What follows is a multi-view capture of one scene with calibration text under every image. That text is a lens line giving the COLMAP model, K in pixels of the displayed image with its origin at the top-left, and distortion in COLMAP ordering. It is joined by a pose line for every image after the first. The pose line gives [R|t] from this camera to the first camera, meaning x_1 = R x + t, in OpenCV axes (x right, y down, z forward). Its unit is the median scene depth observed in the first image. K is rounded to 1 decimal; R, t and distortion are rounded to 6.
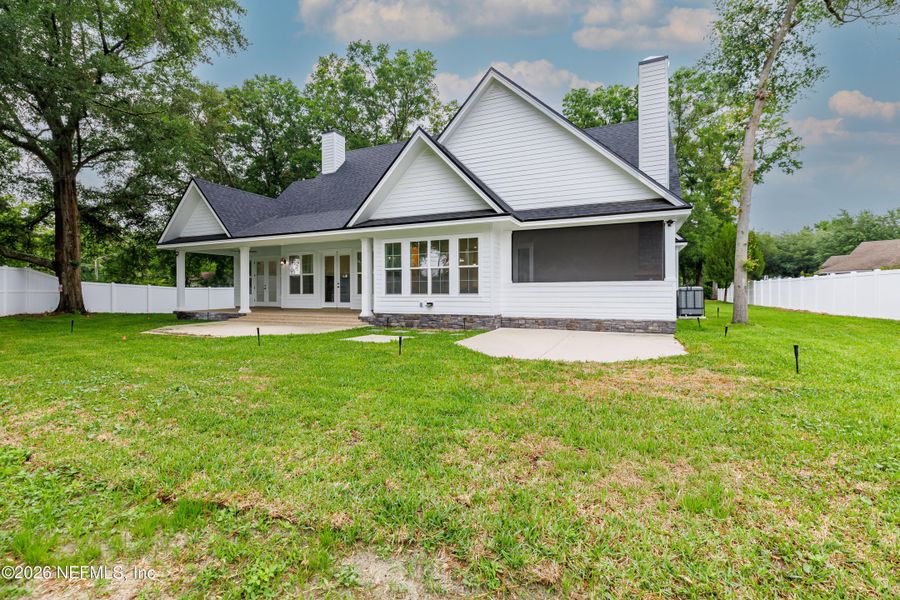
lens RADIAL K [[411.3, 0, 444.3], [0, 411.3, 299.9], [0, 0, 1]] dist [0.009588, -0.001022]
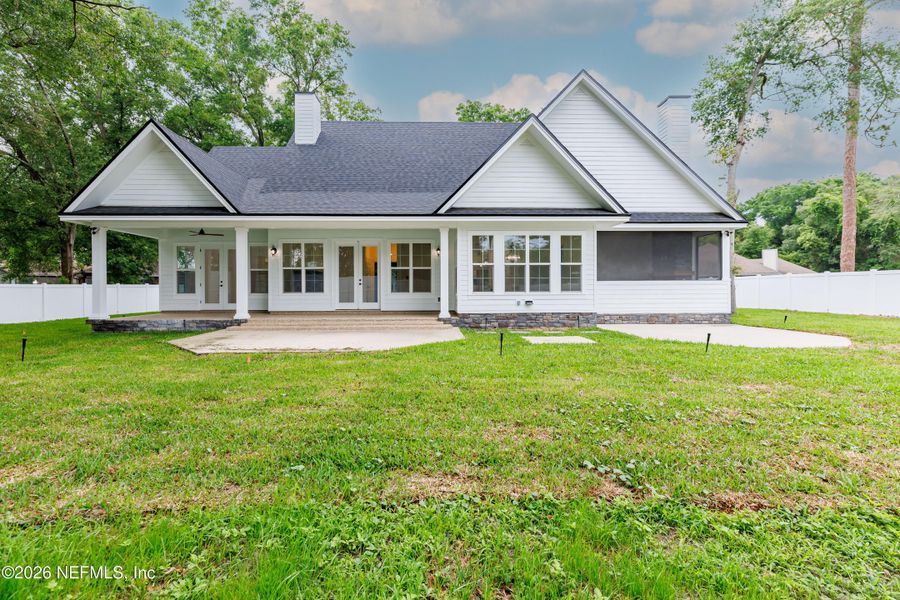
lens RADIAL K [[411.3, 0, 449.9], [0, 411.3, 297.3], [0, 0, 1]] dist [0.009588, -0.001022]
pose [[0.889282, -0.006870, 0.457308, -0.608200], [0.010133, 0.999938, -0.004684, 0.001363], [-0.457247, 0.008799, 0.889296, 0.230155]]
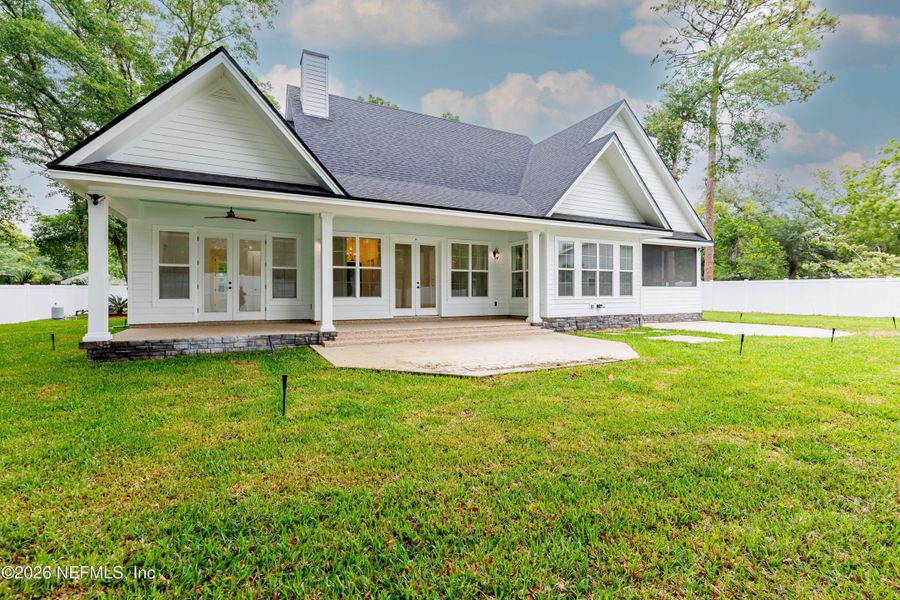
lens RADIAL K [[411.3, 0, 454.4], [0, 411.3, 296.6], [0, 0, 1]] dist [0.009588, -0.001022]
pose [[0.603314, -0.003368, 0.797497, -1.026302], [0.017046, 0.999817, -0.008673, -0.009611], [-0.797322, 0.018826, 0.603261, 0.646604]]
